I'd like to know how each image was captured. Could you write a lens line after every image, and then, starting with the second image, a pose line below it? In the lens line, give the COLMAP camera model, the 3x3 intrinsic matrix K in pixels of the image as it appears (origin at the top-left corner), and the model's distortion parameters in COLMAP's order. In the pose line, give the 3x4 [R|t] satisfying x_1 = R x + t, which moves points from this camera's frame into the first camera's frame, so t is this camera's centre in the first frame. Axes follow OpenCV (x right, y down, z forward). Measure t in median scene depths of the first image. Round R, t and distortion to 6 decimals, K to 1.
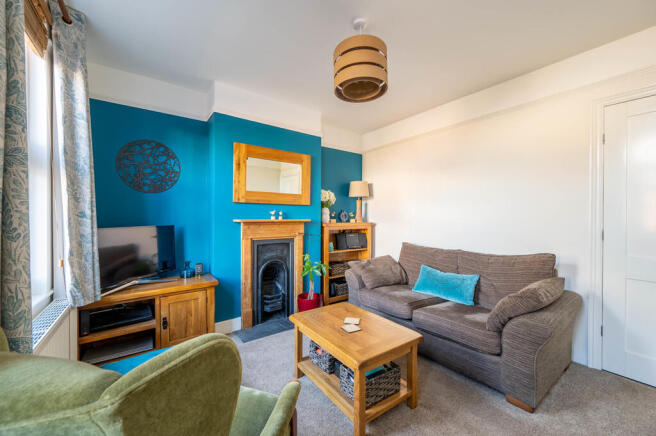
lens RADIAL K [[256.6, 0, 327.2], [0, 256.6, 218.9], [0, 0, 1]] dist [-0.001642, -0.000098]
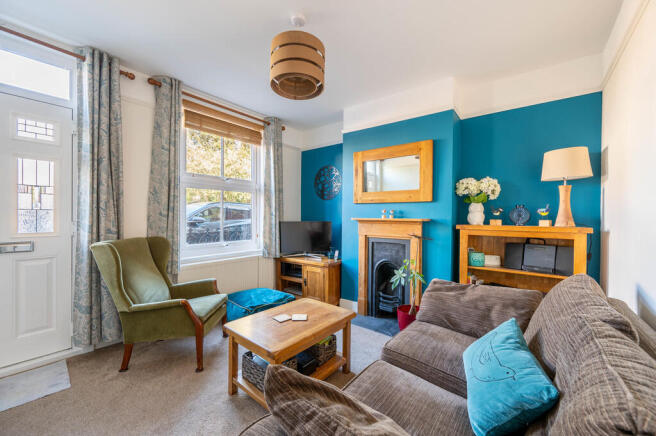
lens RADIAL K [[256.6, 0, 327.5], [0, 256.6, 216.7], [0, 0, 1]] dist [-0.001642, -0.000098]
pose [[0.264736, 0.003441, -0.964315, 0.671961], [-0.014165, 0.999900, -0.000321, -0.000481], [0.964217, 0.013744, 0.264758, 0.509472]]
